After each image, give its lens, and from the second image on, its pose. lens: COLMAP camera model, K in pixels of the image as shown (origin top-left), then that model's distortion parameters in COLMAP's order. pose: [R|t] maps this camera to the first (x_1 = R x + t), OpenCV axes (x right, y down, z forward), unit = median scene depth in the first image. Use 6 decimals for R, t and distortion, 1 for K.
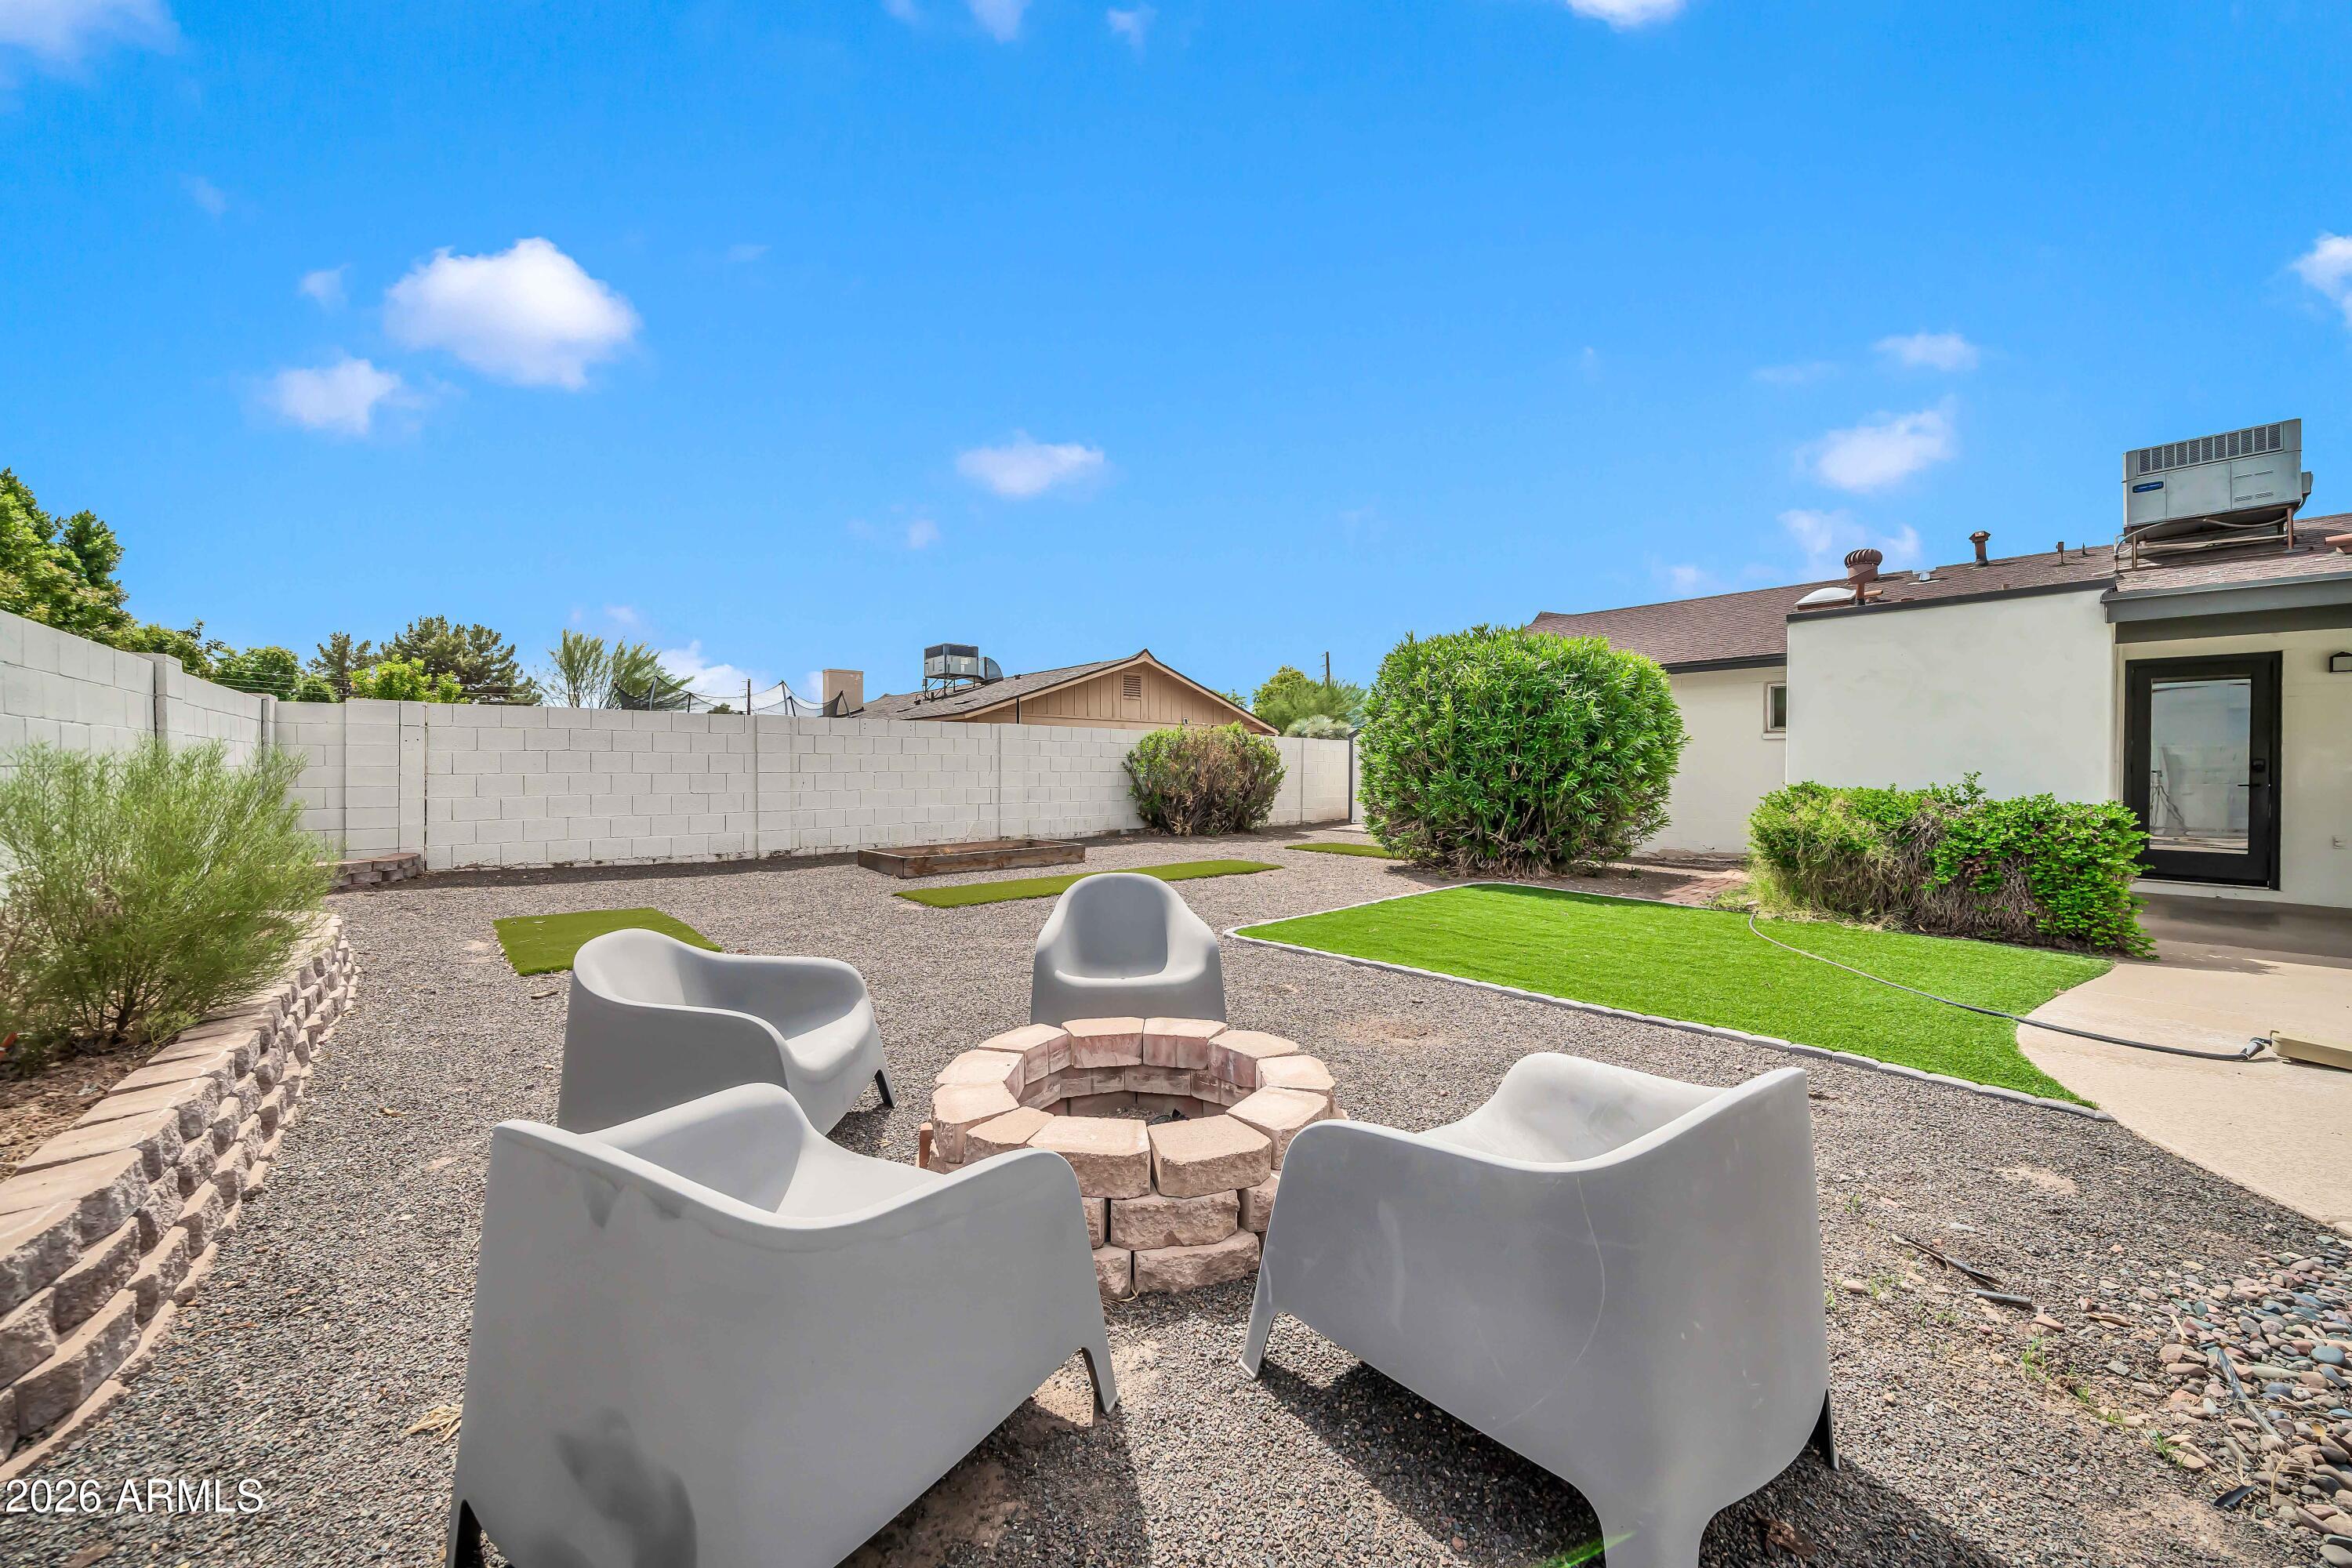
lens RADIAL K [[870.6, 0, 1176.0], [0, 870.6, 784.0], [0, 0, 1]] dist [0.000404, 0.000013]
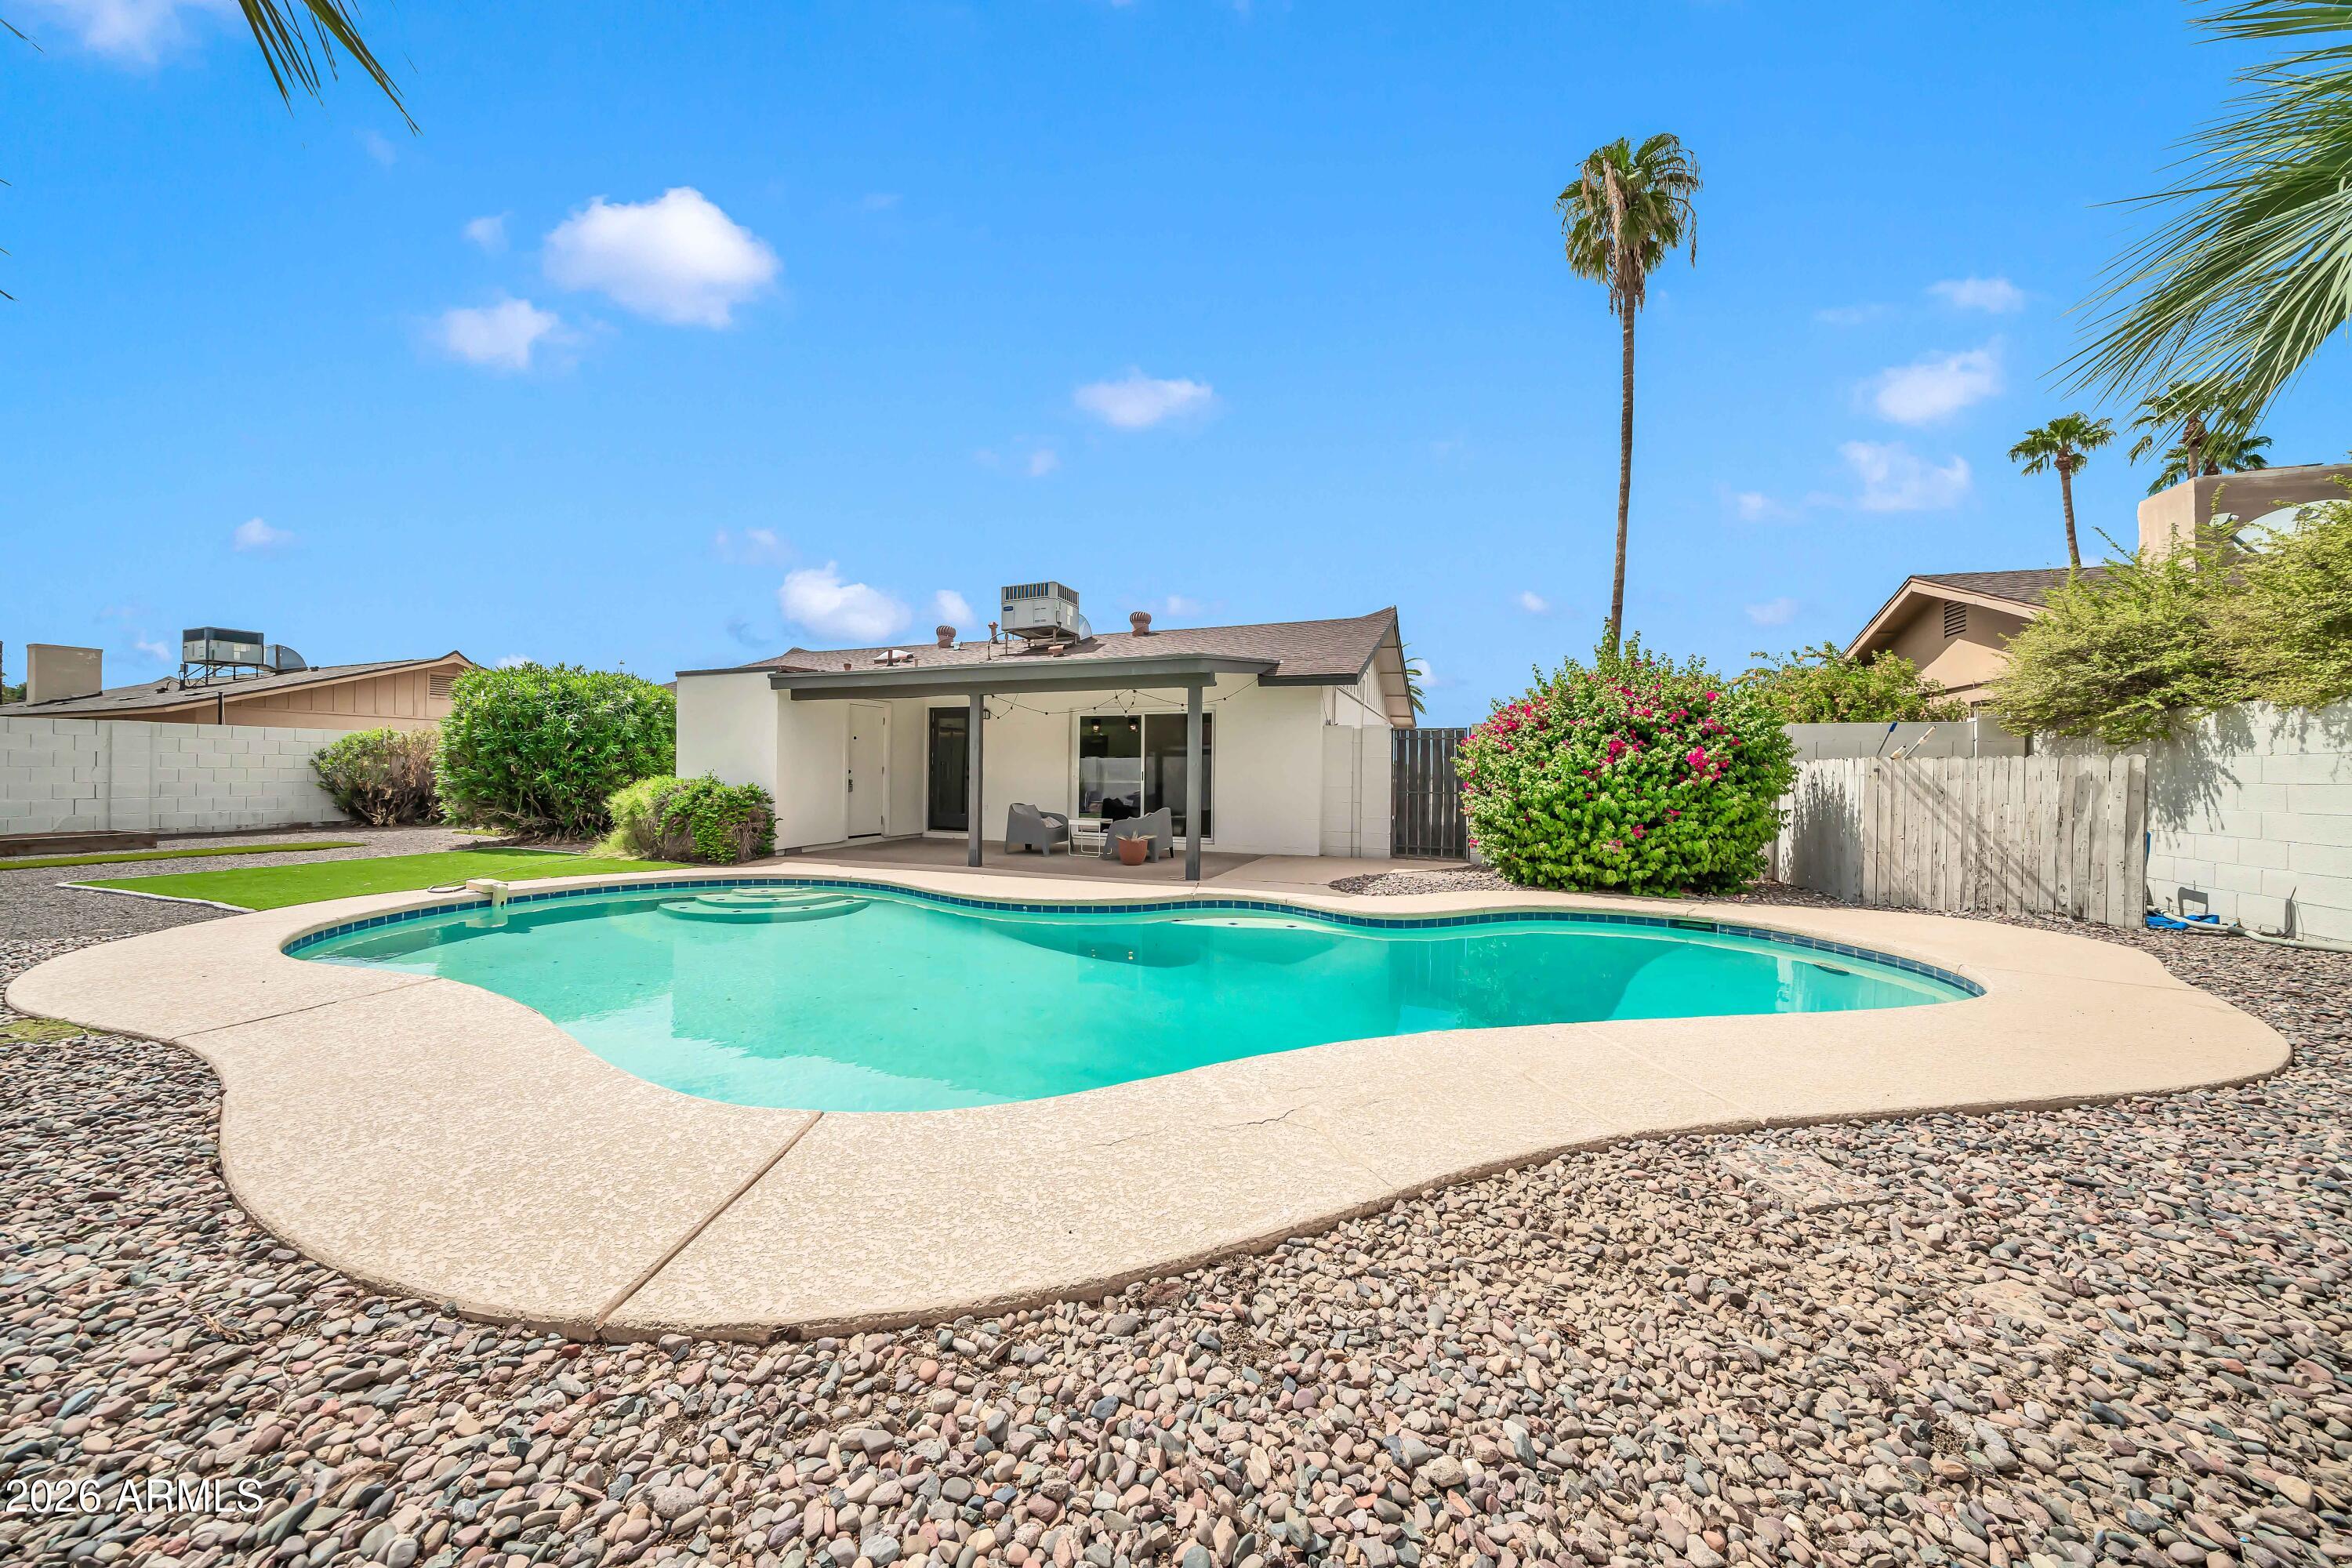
lens RADIAL K [[820.8, 0, 1176.0], [0, 820.8, 784.0], [0, 0, 1]] dist [-0.000514, -0.000066]
pose [[0.881875, -0.004492, 0.471461, 0.405452], [0.005142, 0.999987, -0.000092, 0.010837], [-0.471455, 0.002505, 0.881887, -0.405855]]
